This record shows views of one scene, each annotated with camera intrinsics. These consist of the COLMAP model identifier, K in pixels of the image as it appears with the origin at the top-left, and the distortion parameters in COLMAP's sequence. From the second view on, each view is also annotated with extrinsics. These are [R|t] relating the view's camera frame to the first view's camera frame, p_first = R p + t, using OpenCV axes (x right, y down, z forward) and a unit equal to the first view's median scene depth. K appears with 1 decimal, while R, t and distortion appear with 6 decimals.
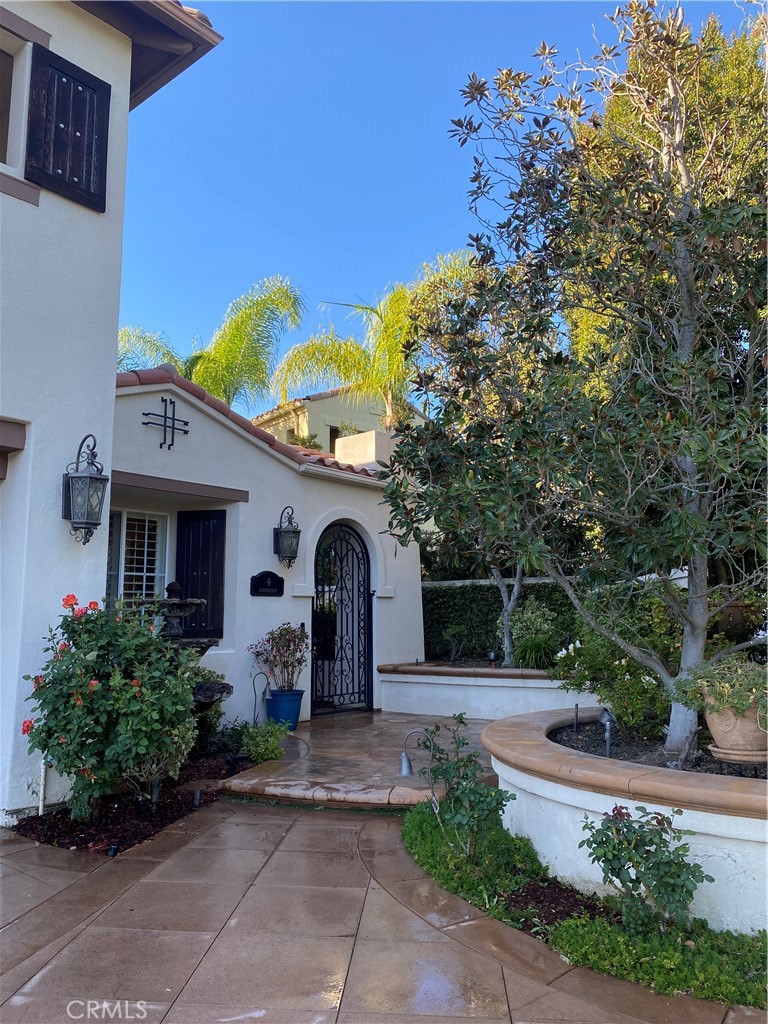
lens RADIAL K [[772.5, 0, 386.1], [0, 772.5, 506.7], [0, 0, 1]] dist [0.104328, -0.001059]
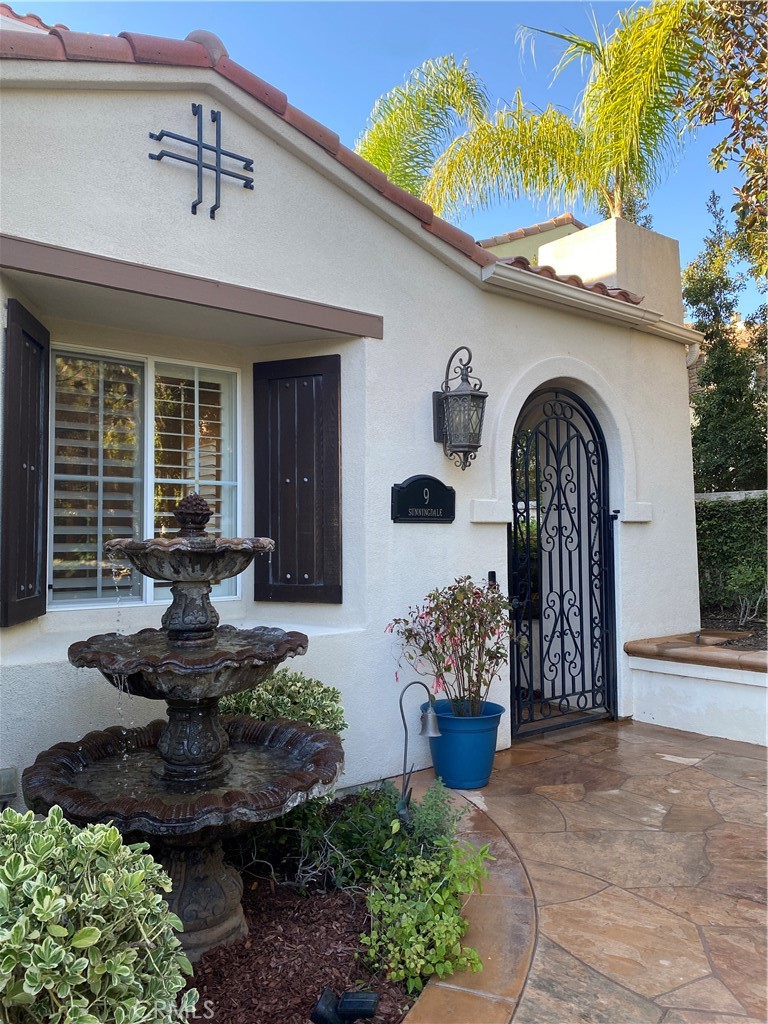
lens RADIAL K [[772.5, 0, 381.2], [0, 772.5, 507.4], [0, 0, 1]] dist [0.104328, -0.001059]
pose [[0.976282, -0.008203, -0.216346, -0.066934], [0.031357, 0.994103, 0.103810, 0.048553], [0.214219, -0.108132, 0.970782, 0.474715]]
